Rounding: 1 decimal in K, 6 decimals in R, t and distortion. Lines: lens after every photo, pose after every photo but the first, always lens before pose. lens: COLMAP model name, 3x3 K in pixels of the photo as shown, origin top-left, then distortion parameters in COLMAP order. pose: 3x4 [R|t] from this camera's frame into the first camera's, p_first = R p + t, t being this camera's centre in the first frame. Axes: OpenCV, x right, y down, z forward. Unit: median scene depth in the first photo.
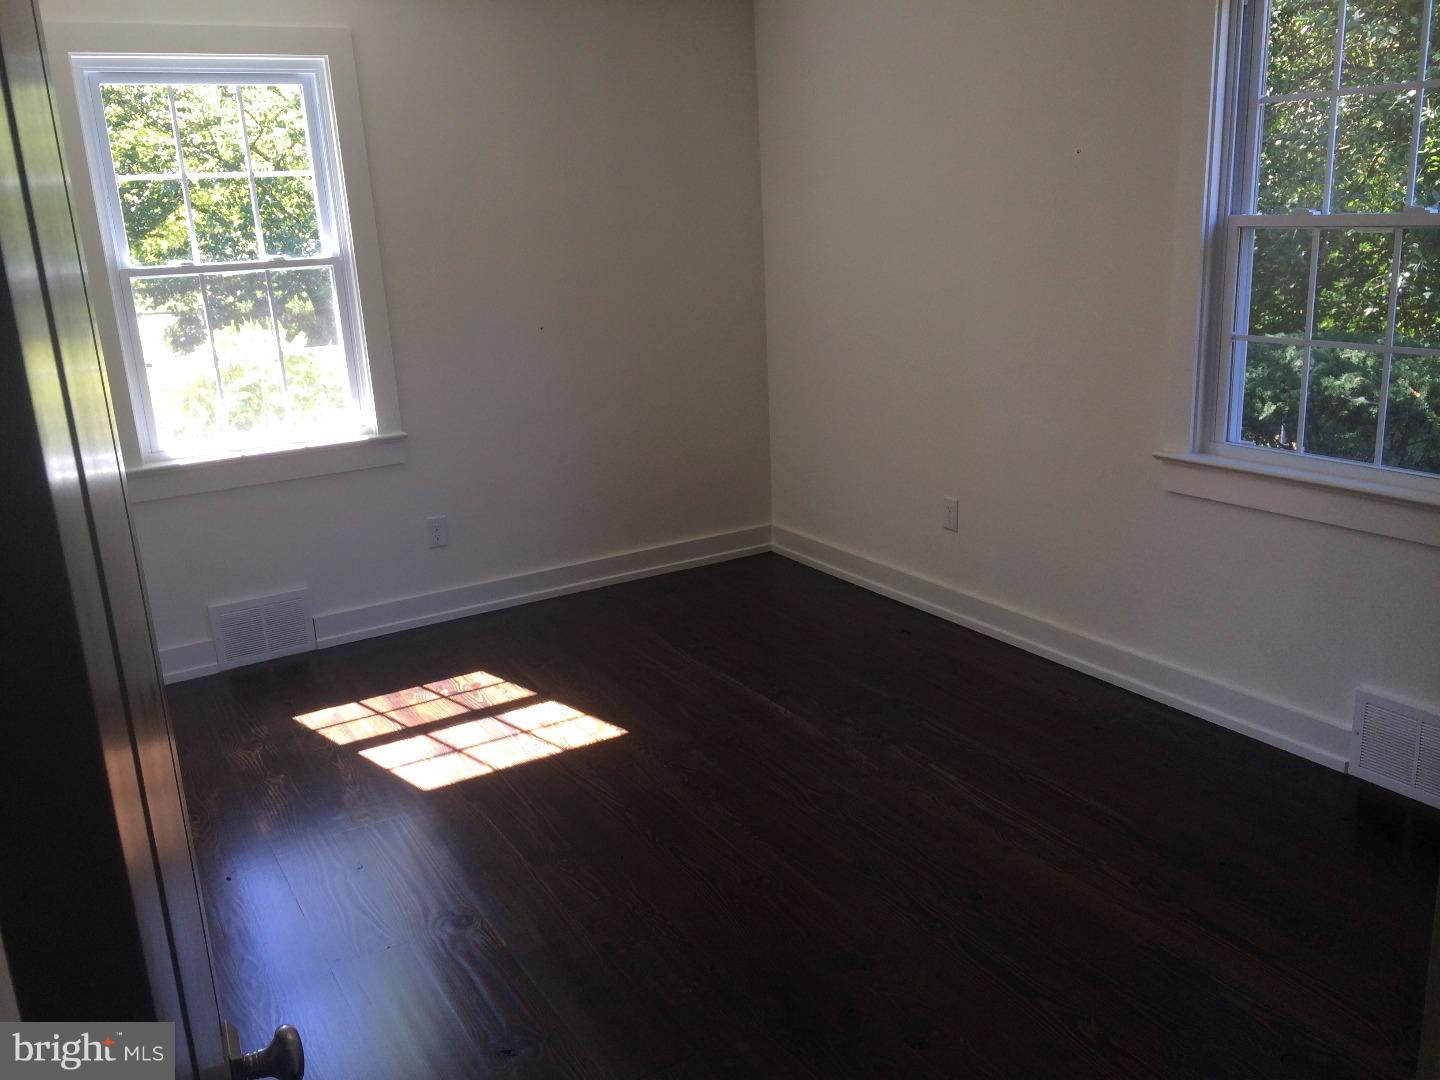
lens RADIAL K [[1208.7, 0, 718.0], [0, 1208.7, 536.3], [0, 0, 1]] dist [0.046320, 0.010236]
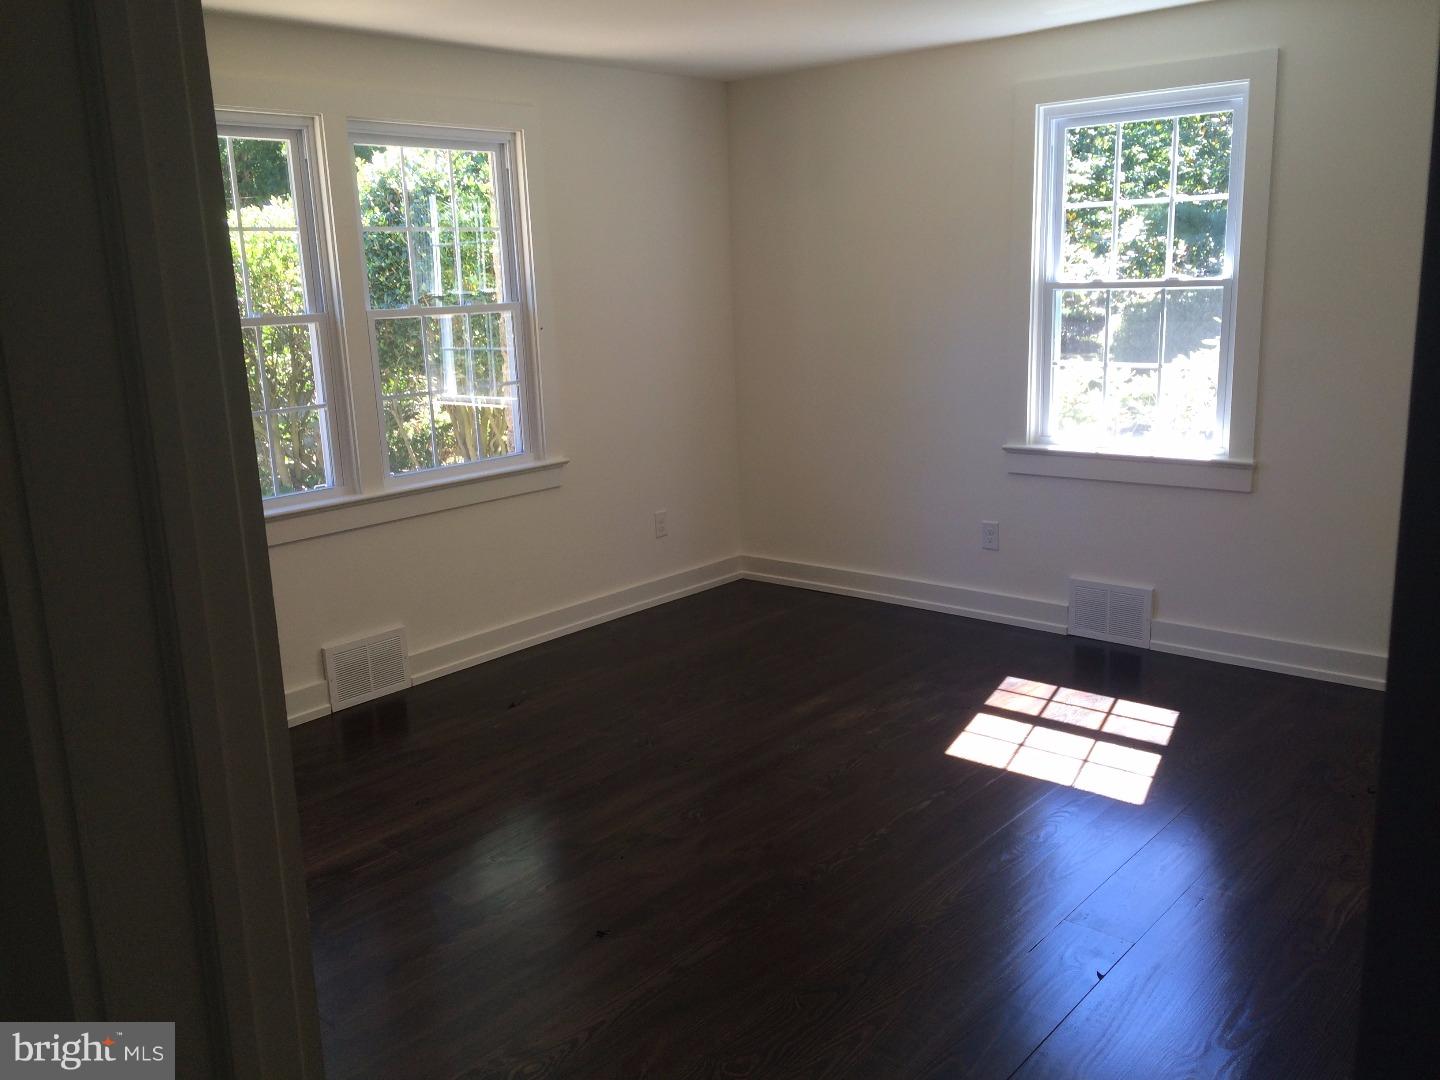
lens RADIAL K [[1208.7, 0, 716.4], [0, 1208.7, 539.0], [0, 0, 1]] dist [0.046320, 0.010236]
pose [[0.300220, 0.249751, -0.920593, 0.560789], [-0.234814, 0.954765, 0.182445, -0.113055], [0.924516, 0.161394, 0.345285, 0.308386]]
